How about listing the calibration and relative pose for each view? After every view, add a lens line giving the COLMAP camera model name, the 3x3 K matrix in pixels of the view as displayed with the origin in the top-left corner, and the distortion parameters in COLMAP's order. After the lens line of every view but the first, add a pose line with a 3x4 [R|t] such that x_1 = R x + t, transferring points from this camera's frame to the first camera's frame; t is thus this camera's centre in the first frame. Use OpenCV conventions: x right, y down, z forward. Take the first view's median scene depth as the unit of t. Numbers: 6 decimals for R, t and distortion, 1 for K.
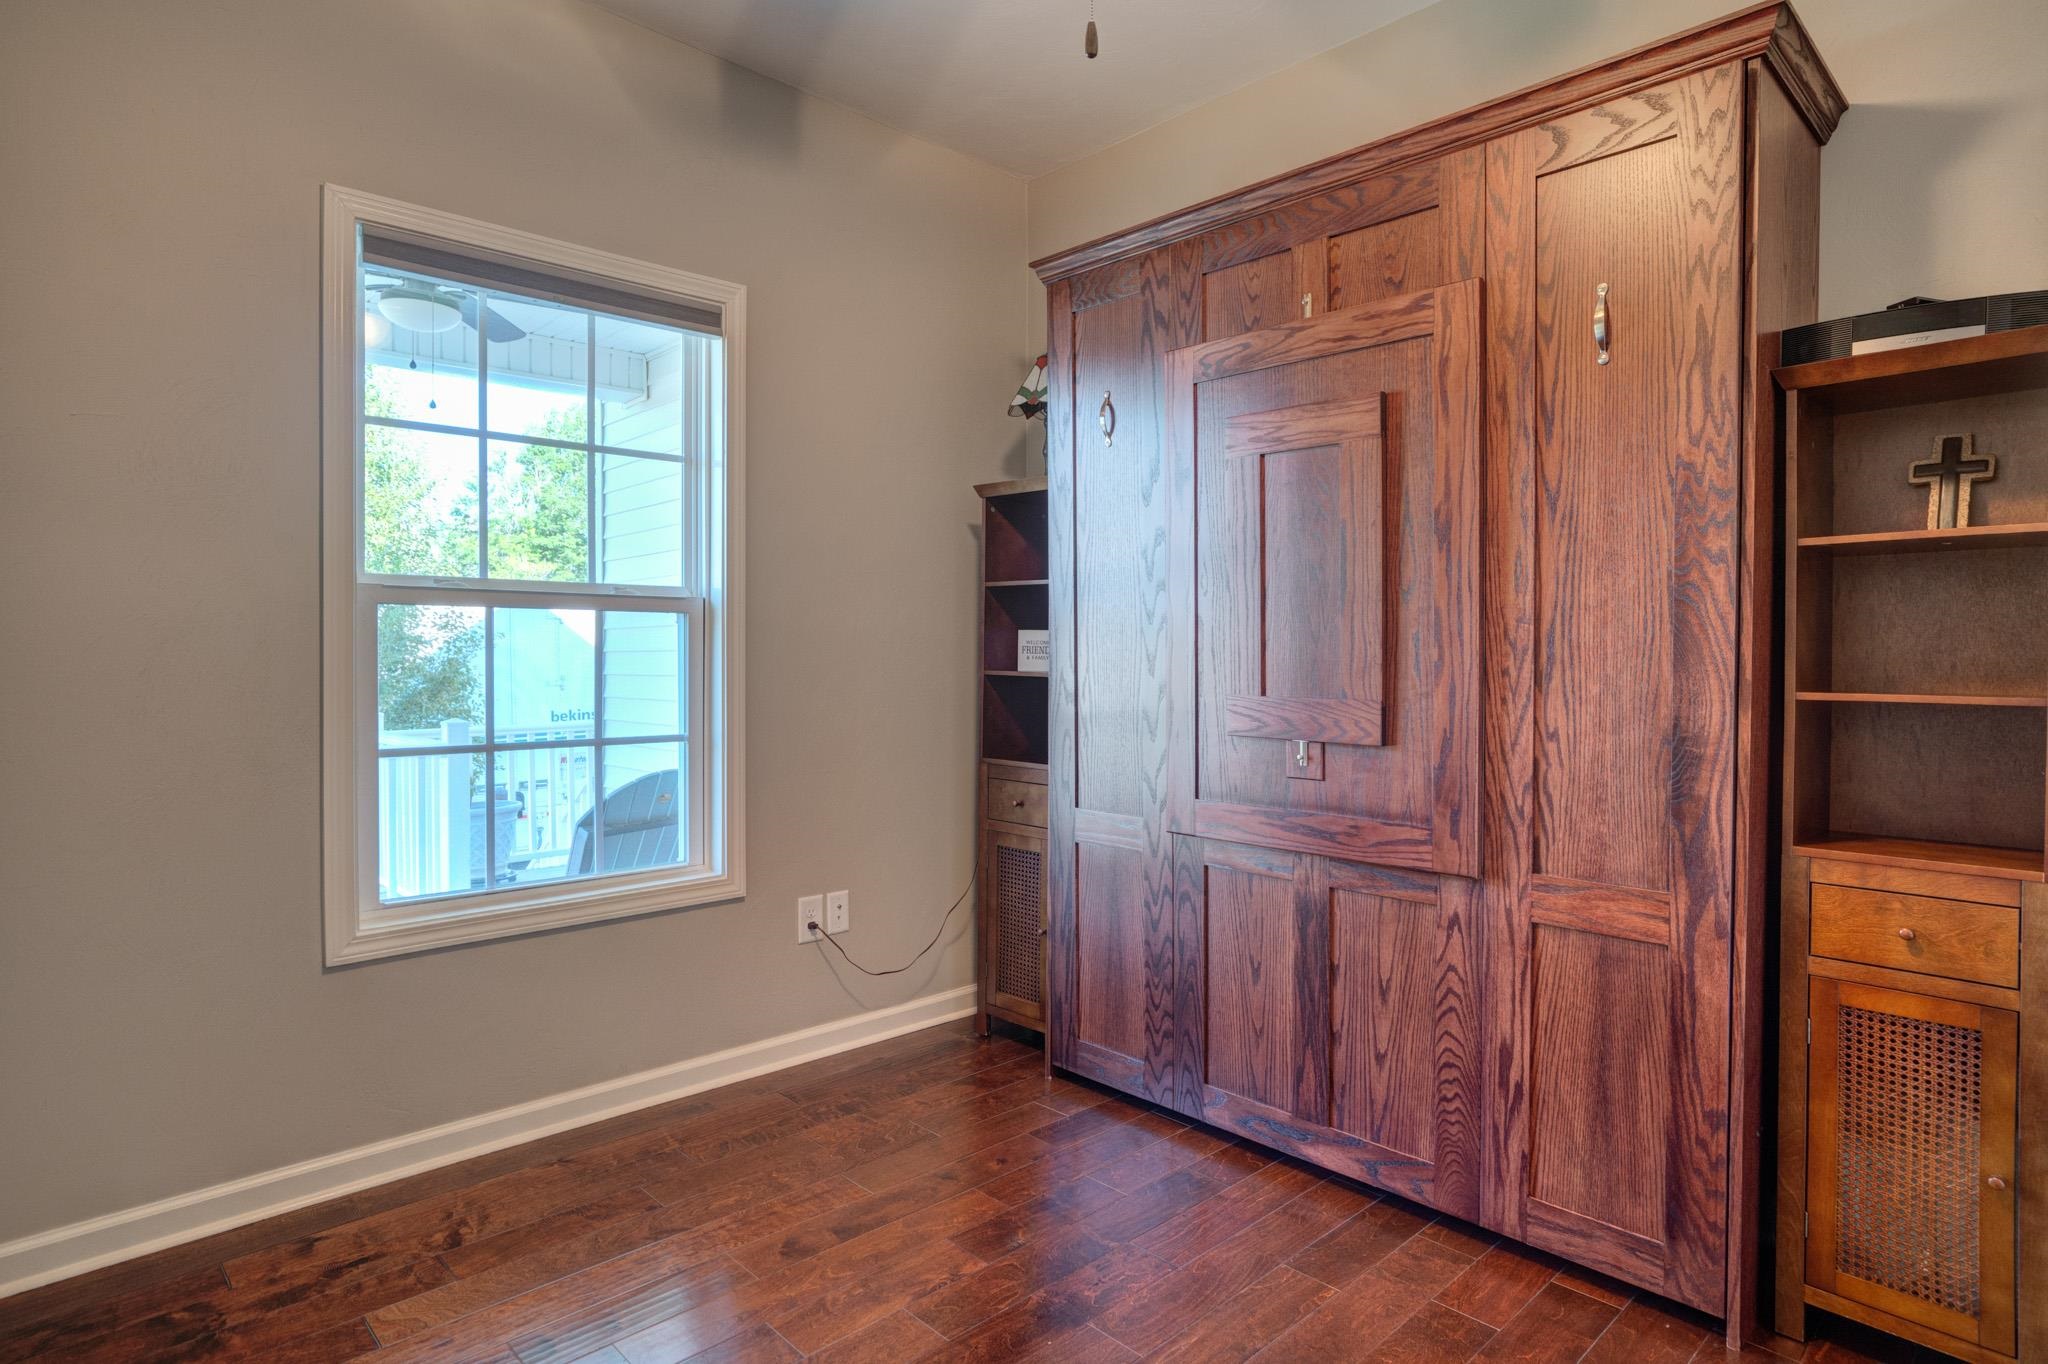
lens RADIAL K [[1118.5, 0, 1008.0], [0, 1118.5, 657.6], [0, 0, 1]] dist [-0.042008, 0.029721]
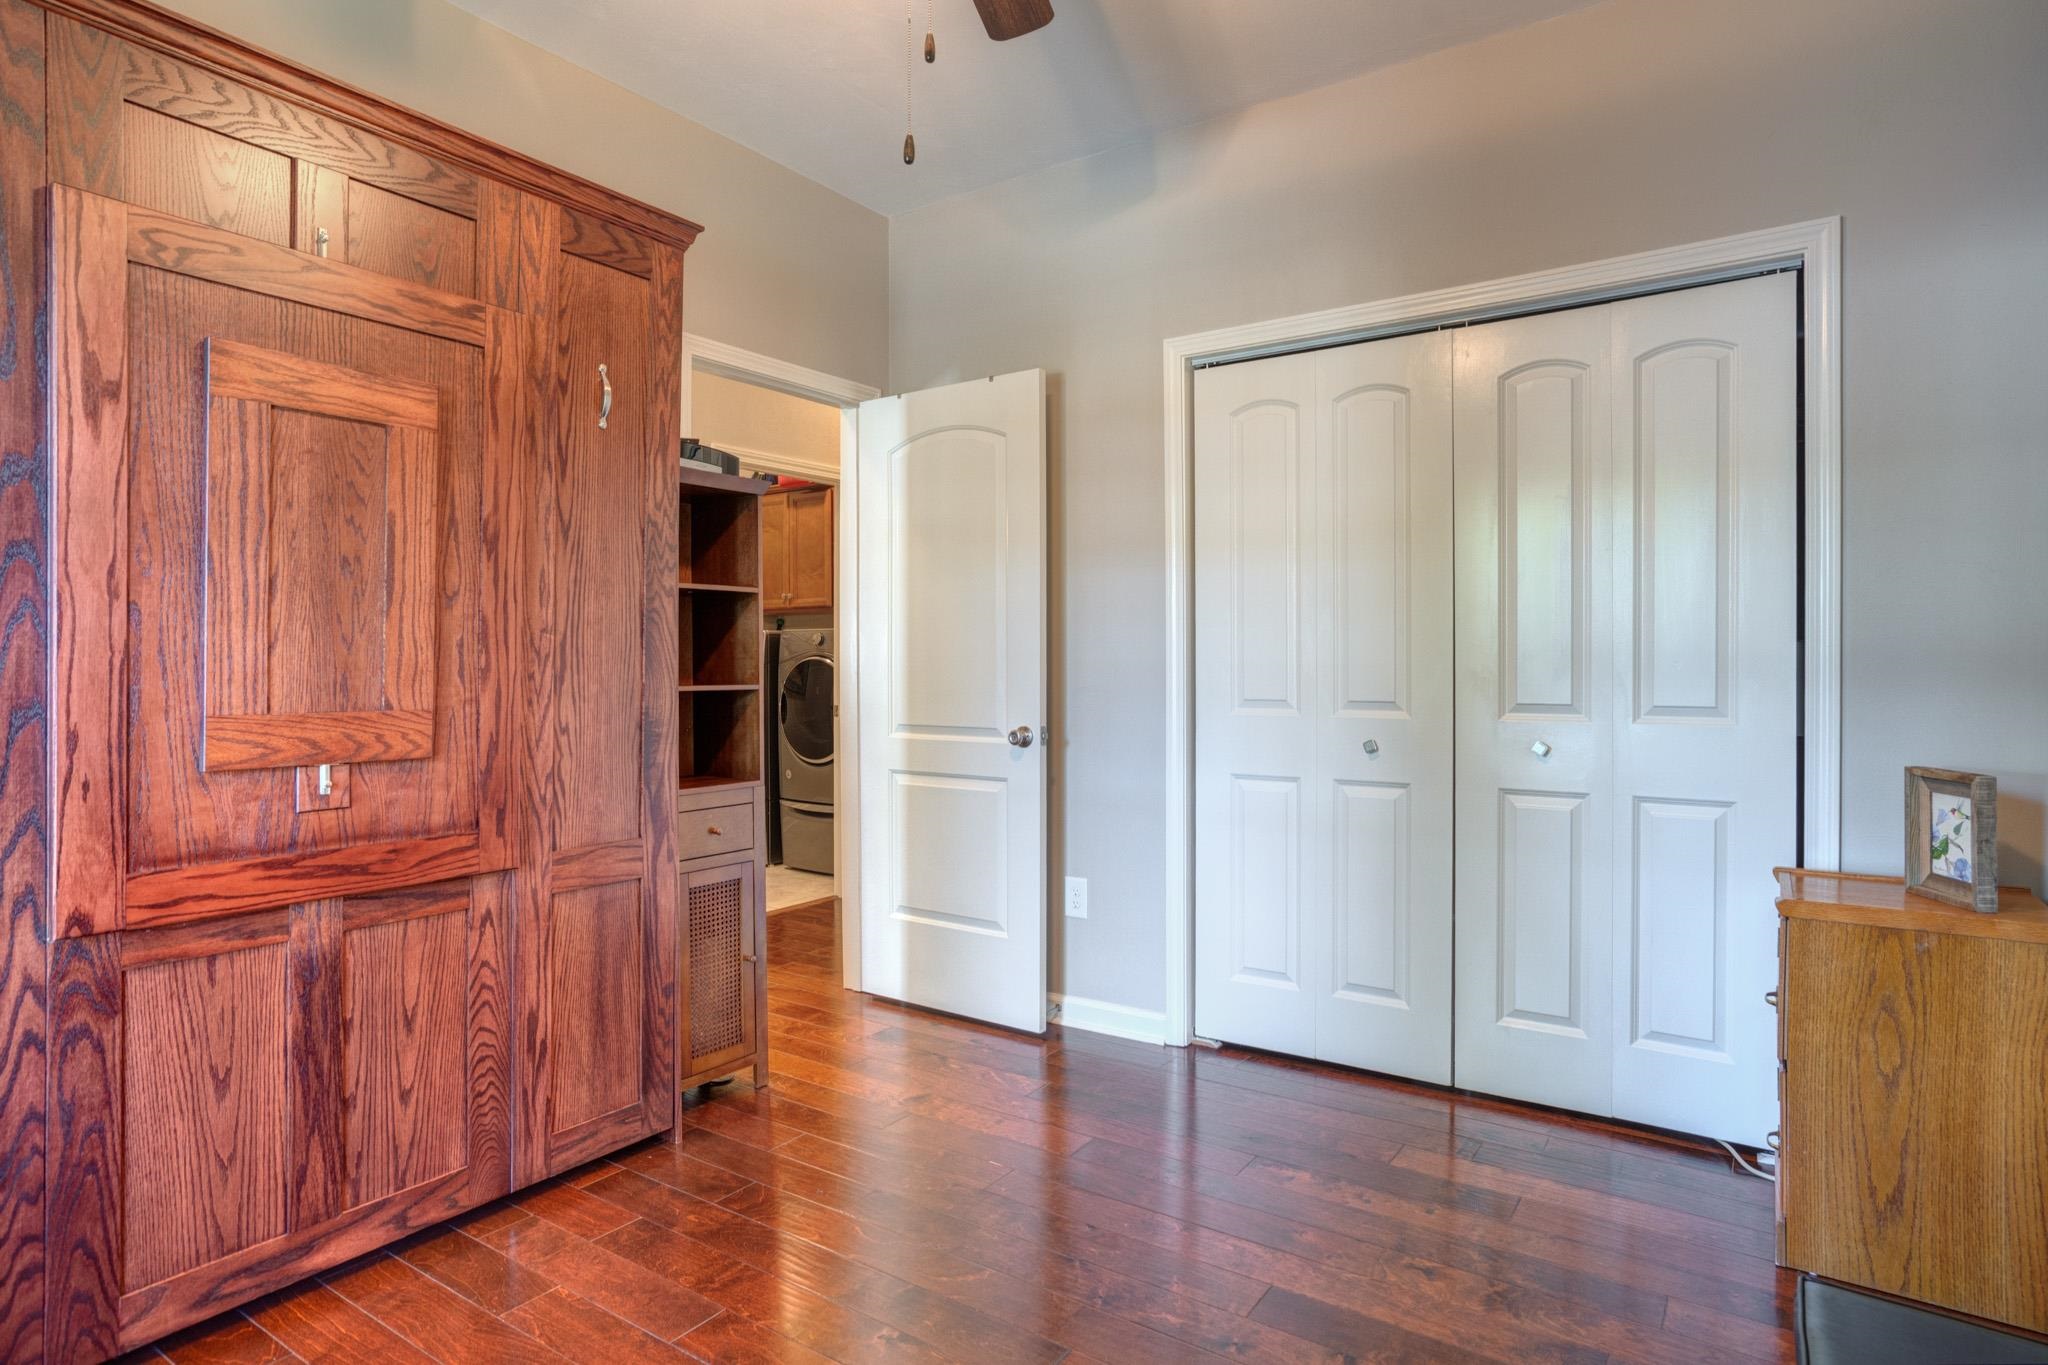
lens RADIAL K [[1118.5, 0, 1008.0], [0, 1118.5, 658.1], [0, 0, 1]] dist [-0.042008, 0.029721]
pose [[-0.209351, 0.002001, 0.977839, -0.727935], [0.002029, 0.999997, -0.001612, -0.002746], [-0.977838, 0.001646, -0.209354, 0.754222]]
